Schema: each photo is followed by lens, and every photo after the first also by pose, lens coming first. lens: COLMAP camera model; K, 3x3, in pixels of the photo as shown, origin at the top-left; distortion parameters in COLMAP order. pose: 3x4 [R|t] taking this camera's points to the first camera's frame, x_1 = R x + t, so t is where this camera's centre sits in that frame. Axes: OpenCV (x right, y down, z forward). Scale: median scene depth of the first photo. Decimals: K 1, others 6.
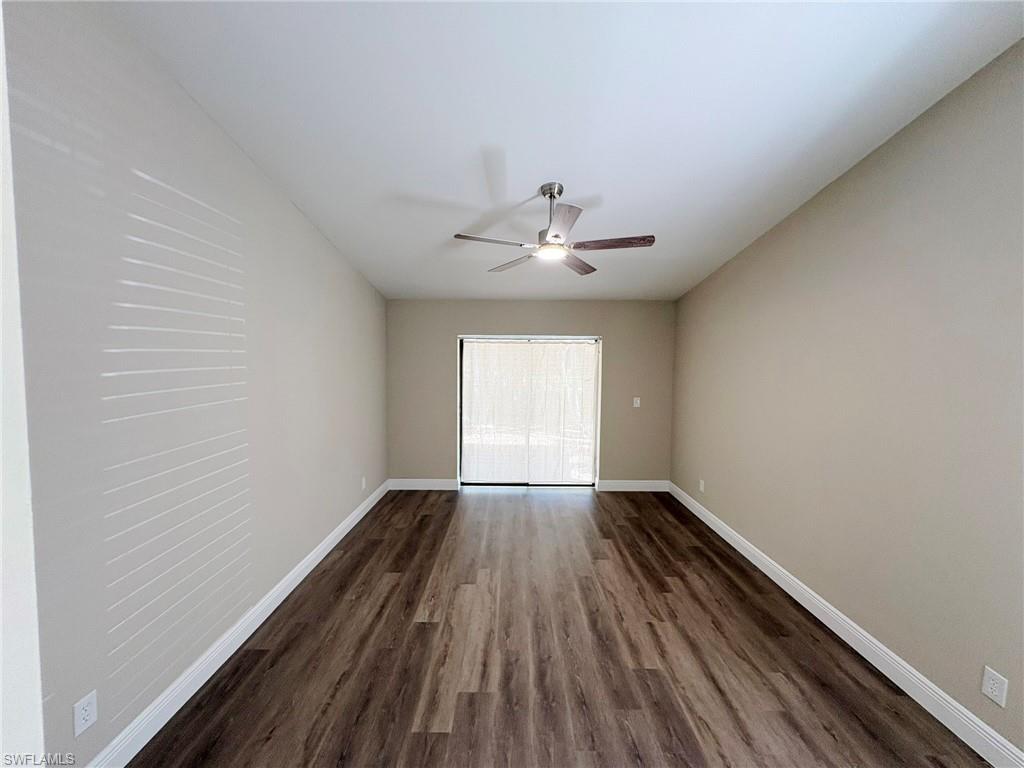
lens RADIAL K [[410.7, 0, 508.4], [0, 410.7, 381.7], [0, 0, 1]] dist [-0.000039, -0.000043]
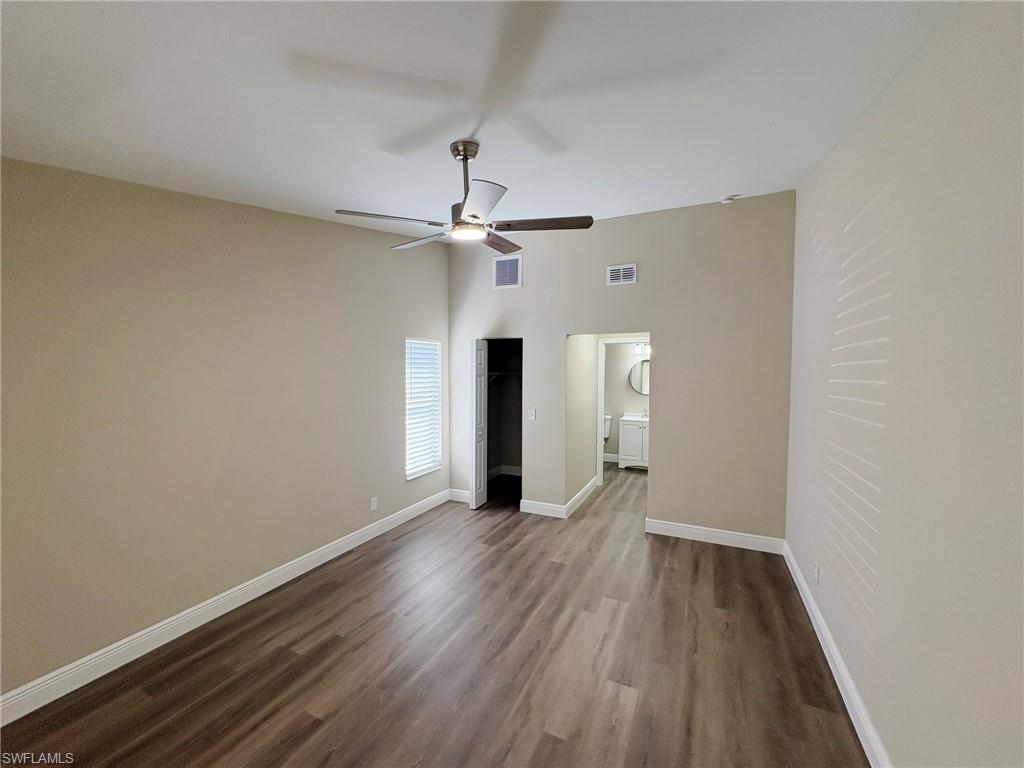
lens RADIAL K [[406.1, 0, 511.3], [0, 406.1, 385.9], [0, 0, 1]] dist [0.000225, 0.000227]
pose [[-0.906411, -0.028968, 0.421402, -0.346352], [0.012297, 0.995413, 0.094876, -0.103597], [-0.422218, 0.091179, -0.901897, 1.892074]]
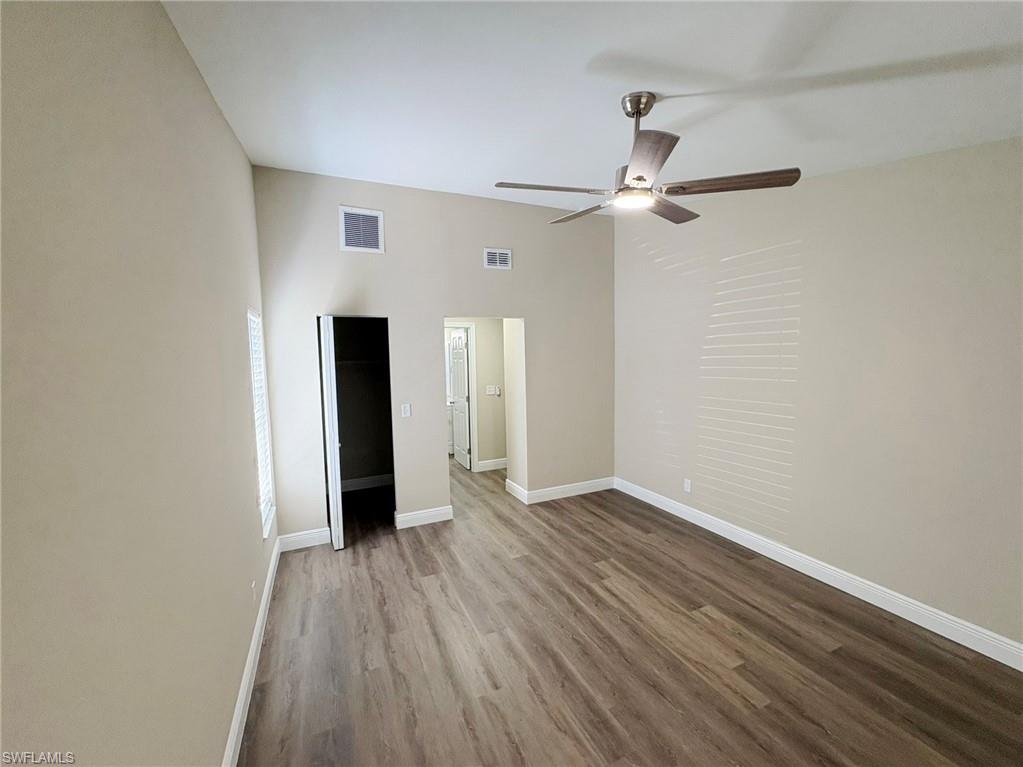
lens RADIAL K [[415.3, 0, 511.5], [0, 415.3, 383.5], [0, 0, 1]] dist [-0.000494, 0.000044]
pose [[-0.906899, 0.041399, -0.419310, 0.669156], [-0.010326, 0.992679, 0.120342, -0.092064], [0.421223, 0.113468, -0.899831, 1.768619]]
